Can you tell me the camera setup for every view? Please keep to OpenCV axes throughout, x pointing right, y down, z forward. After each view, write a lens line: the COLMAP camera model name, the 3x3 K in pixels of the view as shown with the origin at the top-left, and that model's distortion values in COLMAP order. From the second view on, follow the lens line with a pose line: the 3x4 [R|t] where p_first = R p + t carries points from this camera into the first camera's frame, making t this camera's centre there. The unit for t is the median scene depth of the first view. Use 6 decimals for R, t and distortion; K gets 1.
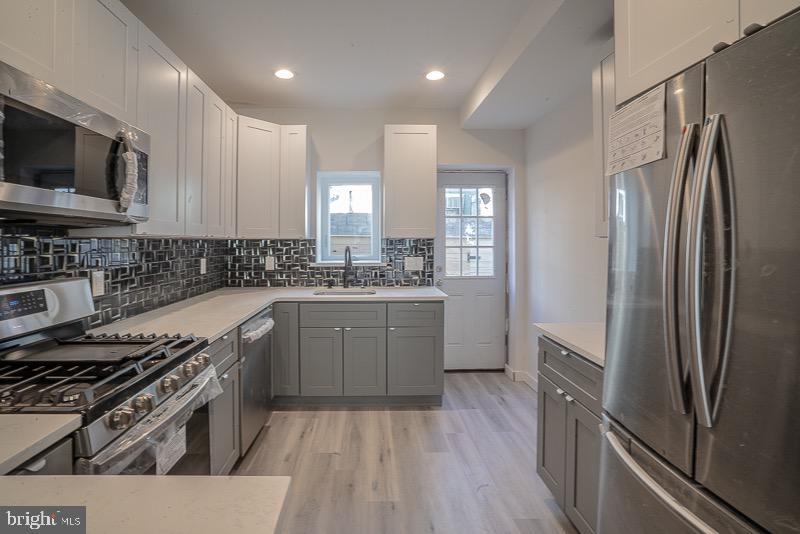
lens RADIAL K [[383.7, 0, 359.3], [0, 383.7, 238.0], [0, 0, 1]] dist [-0.047615, 0.018920]
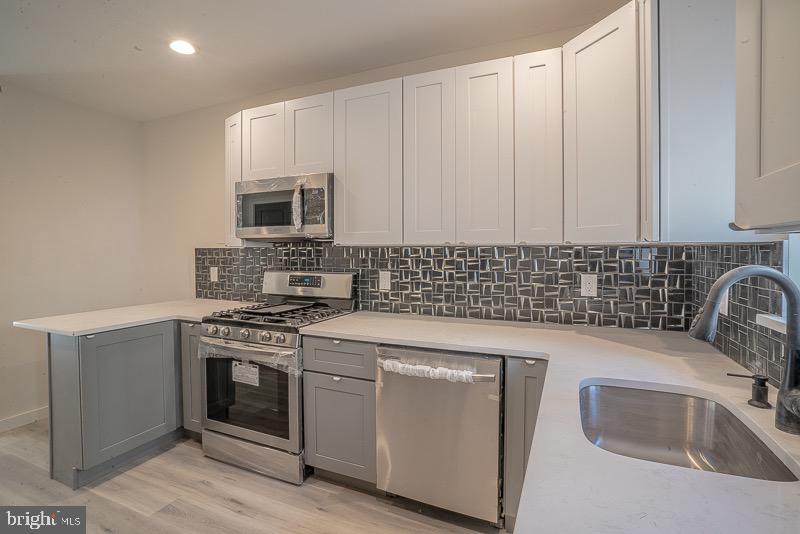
lens RADIAL K [[358.7, 0, 393.8], [0, 358.7, 252.4], [0, 0, 1]] dist [-0.015791, 0.001559]
pose [[-0.360324, 0.008811, -0.932786, 0.319048], [0.011832, 0.999918, 0.004874, 0.007535], [0.932752, -0.009280, -0.360399, 0.928182]]
